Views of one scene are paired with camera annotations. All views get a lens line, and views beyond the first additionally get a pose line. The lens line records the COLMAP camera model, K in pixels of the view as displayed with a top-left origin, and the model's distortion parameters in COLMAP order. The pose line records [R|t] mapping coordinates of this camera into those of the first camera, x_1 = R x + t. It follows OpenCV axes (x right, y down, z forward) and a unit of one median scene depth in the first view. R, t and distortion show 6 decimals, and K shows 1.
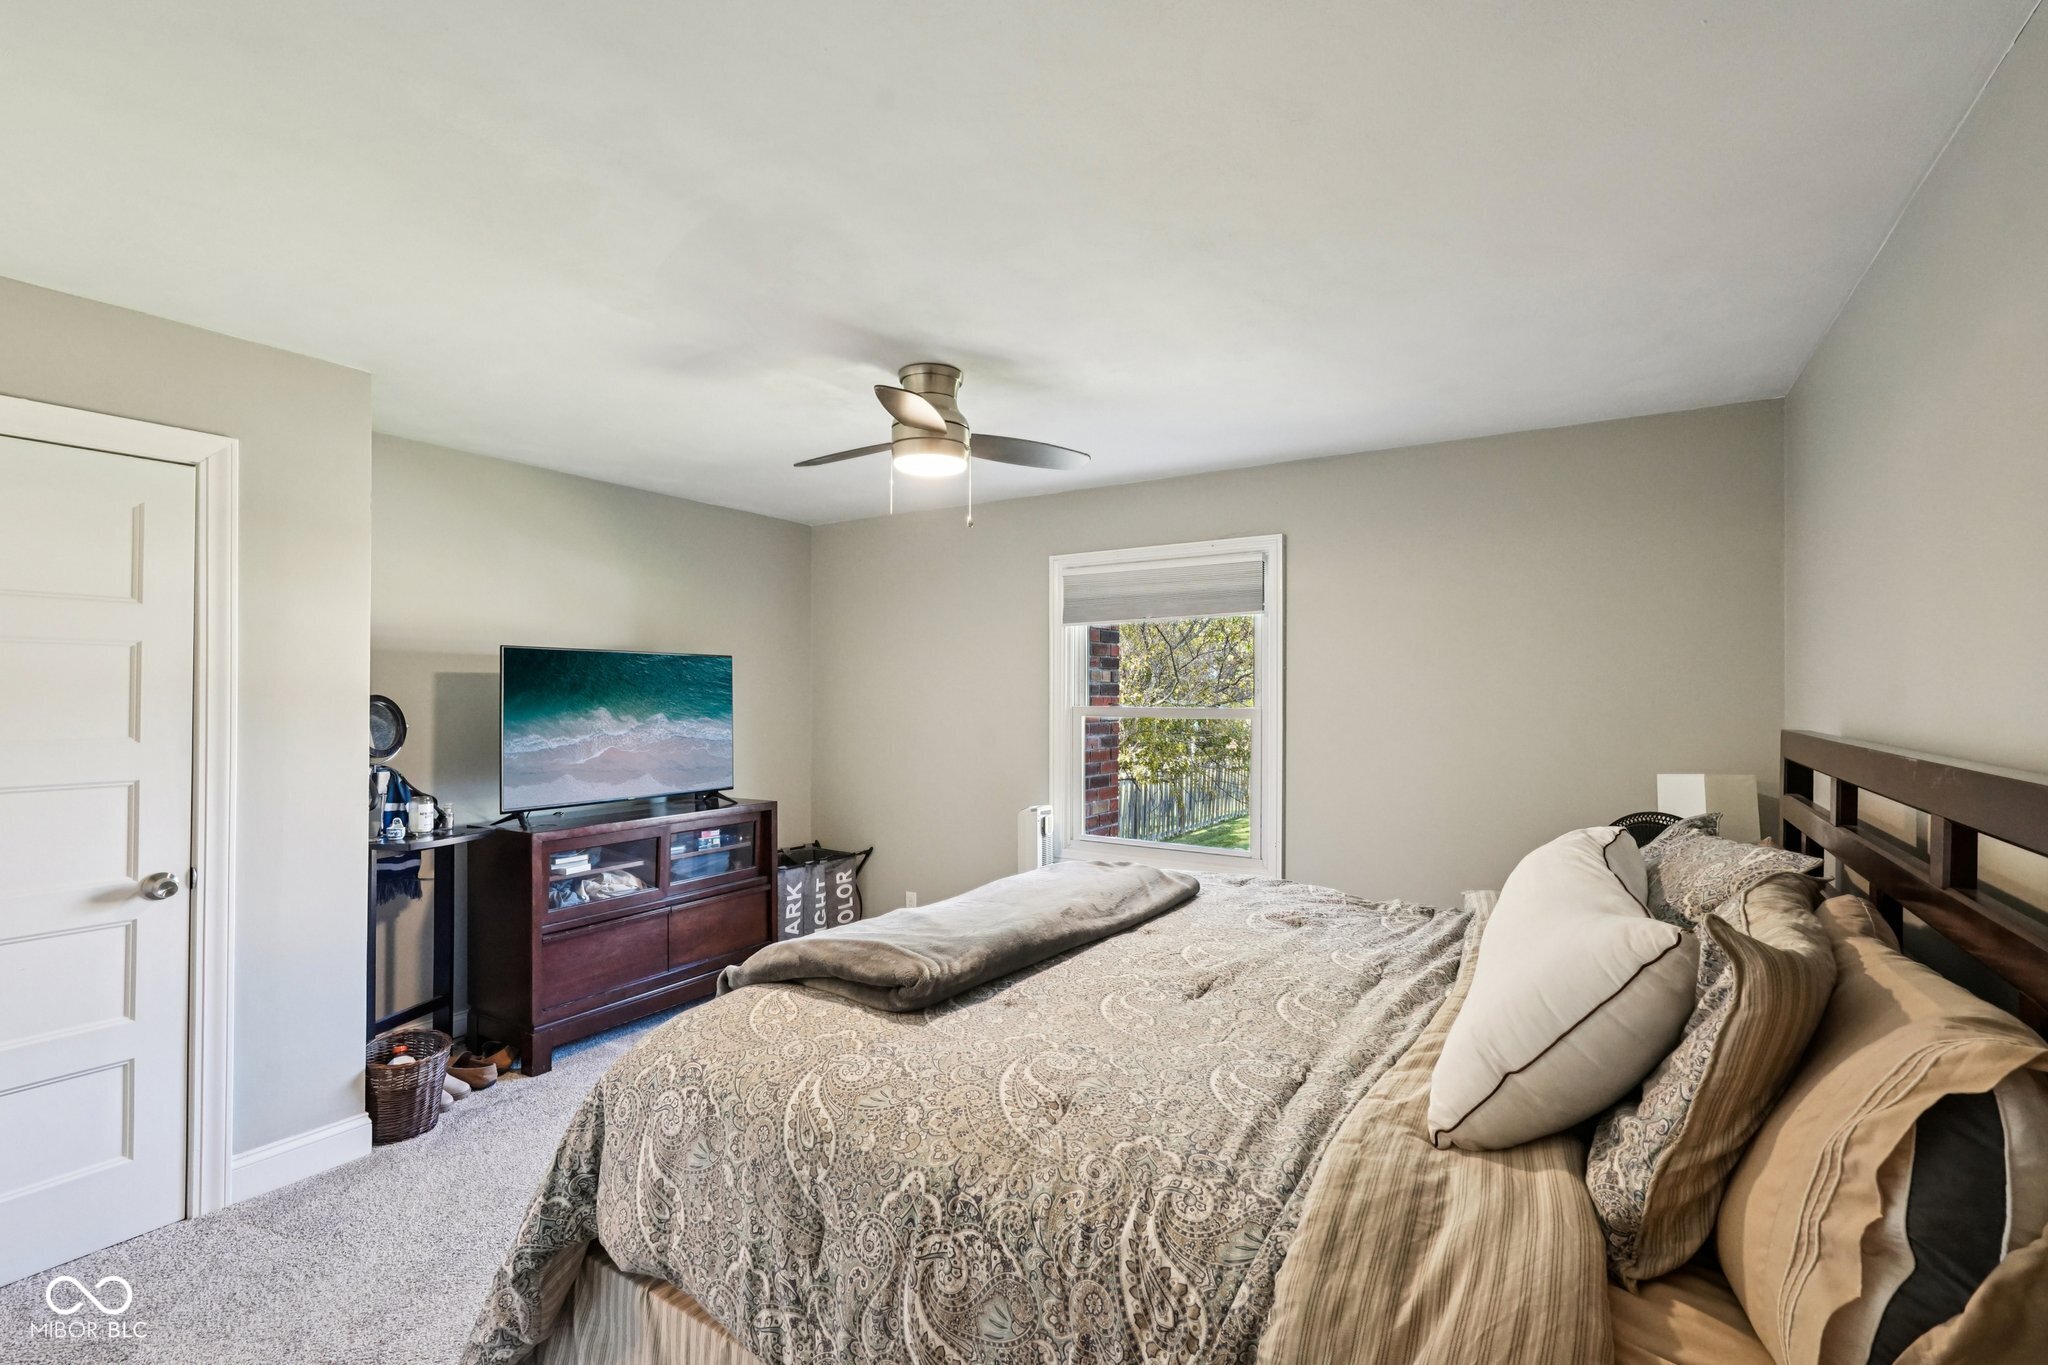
lens RADIAL K [[919.1, 0, 1025.0], [0, 919.1, 688.8], [0, 0, 1]] dist [-0.002884, 0.000001]
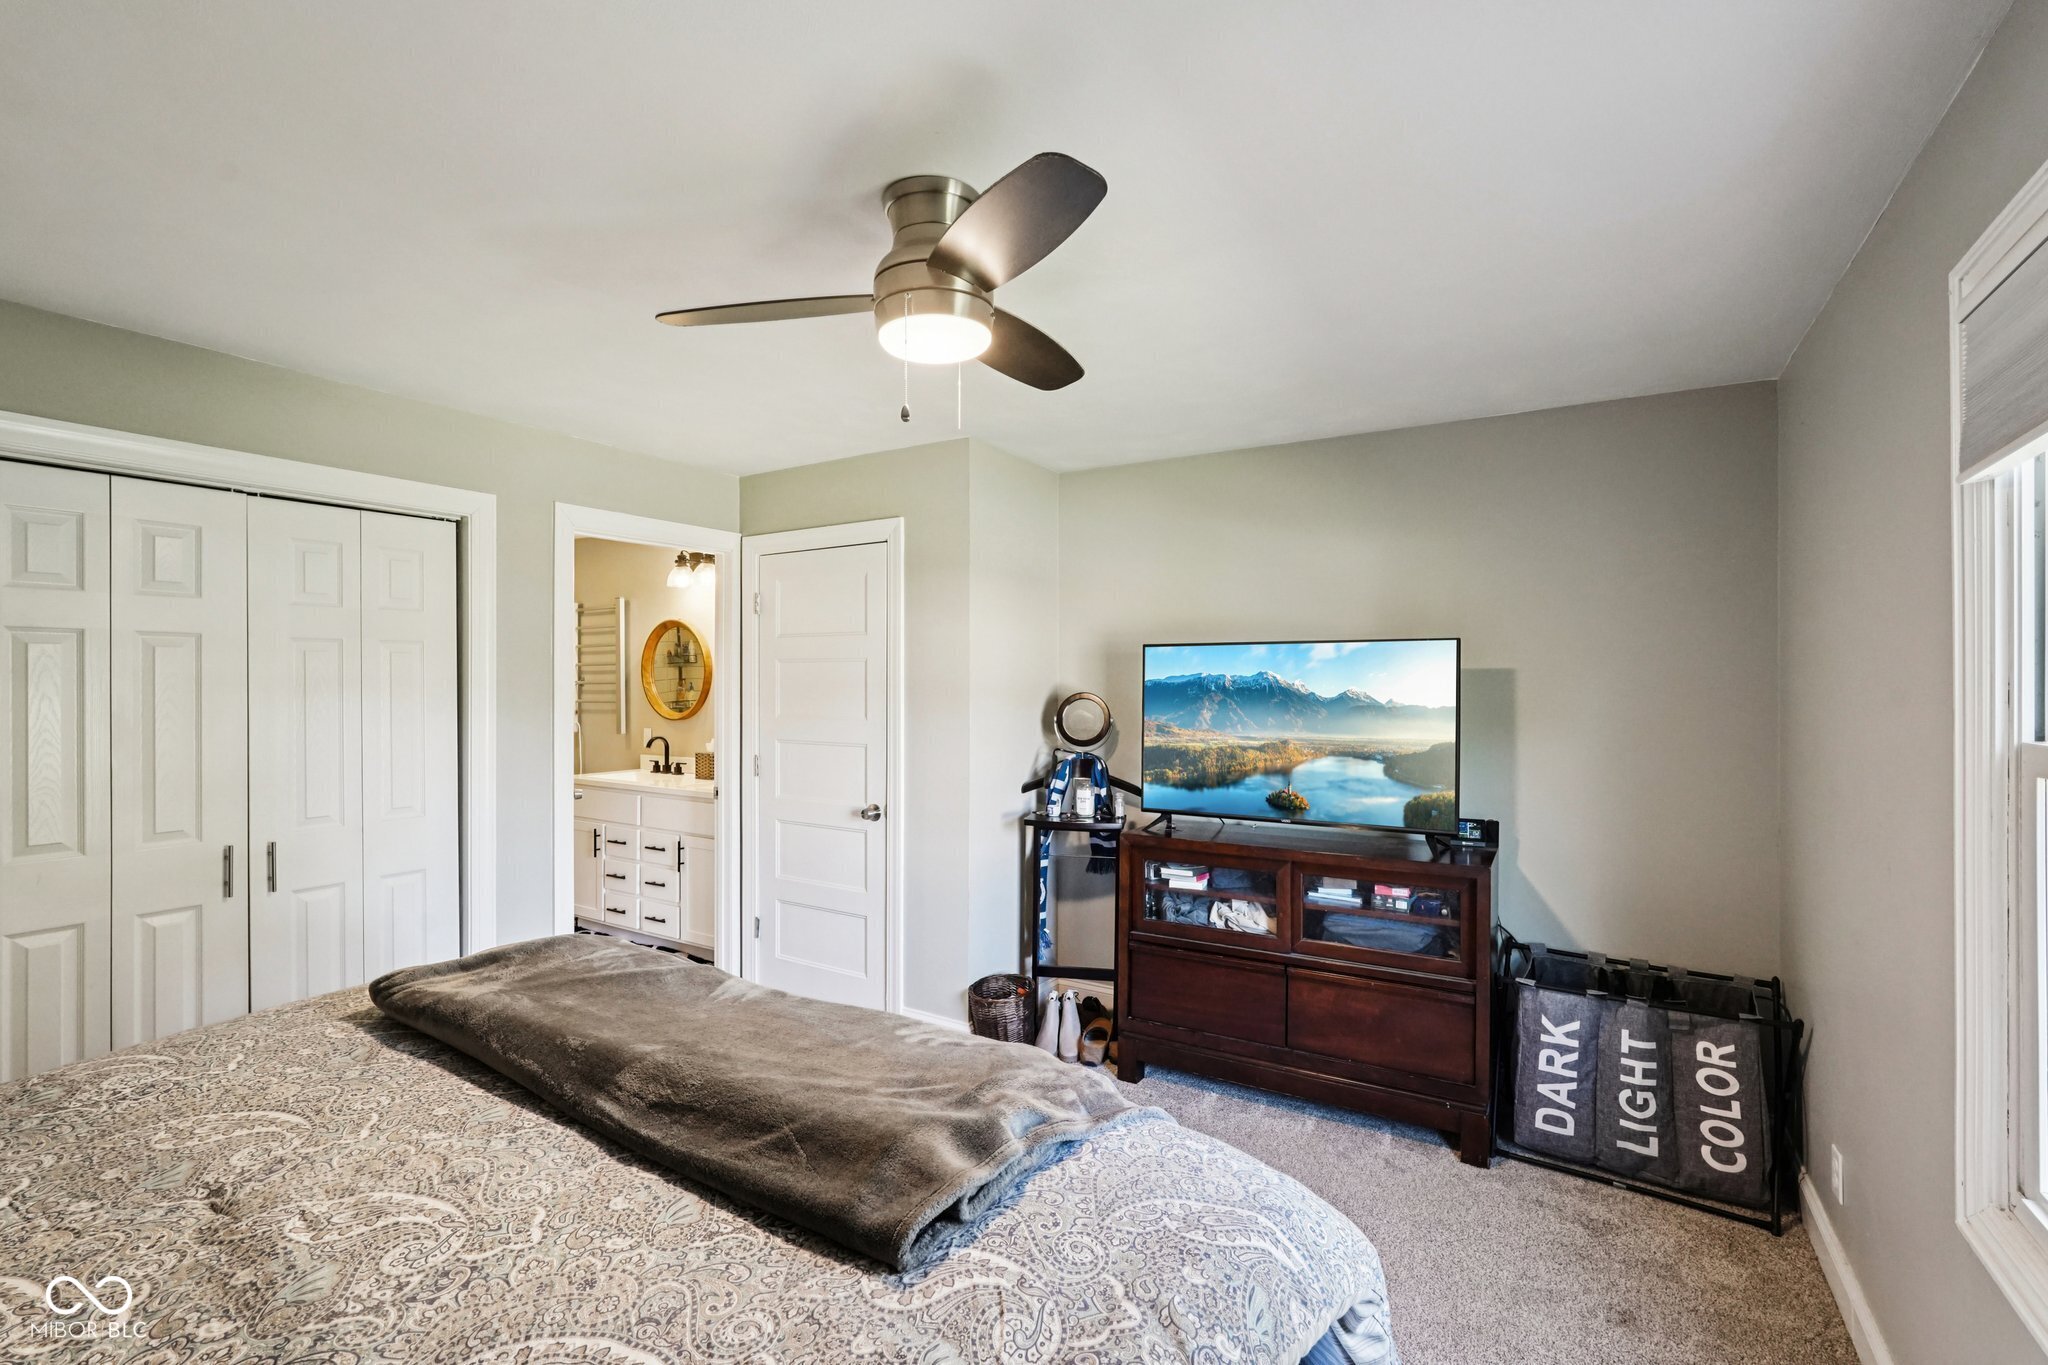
lens RADIAL K [[919.1, 0, 1025.0], [0, 919.1, 688.8], [0, 0, 1]] dist [-0.002884, 0.000001]
pose [[0.001505, -0.003211, -0.999994, 0.582743], [-0.000184, 0.999995, -0.003212, 0.006643], [0.999999, 0.000189, 0.001505, 1.143785]]
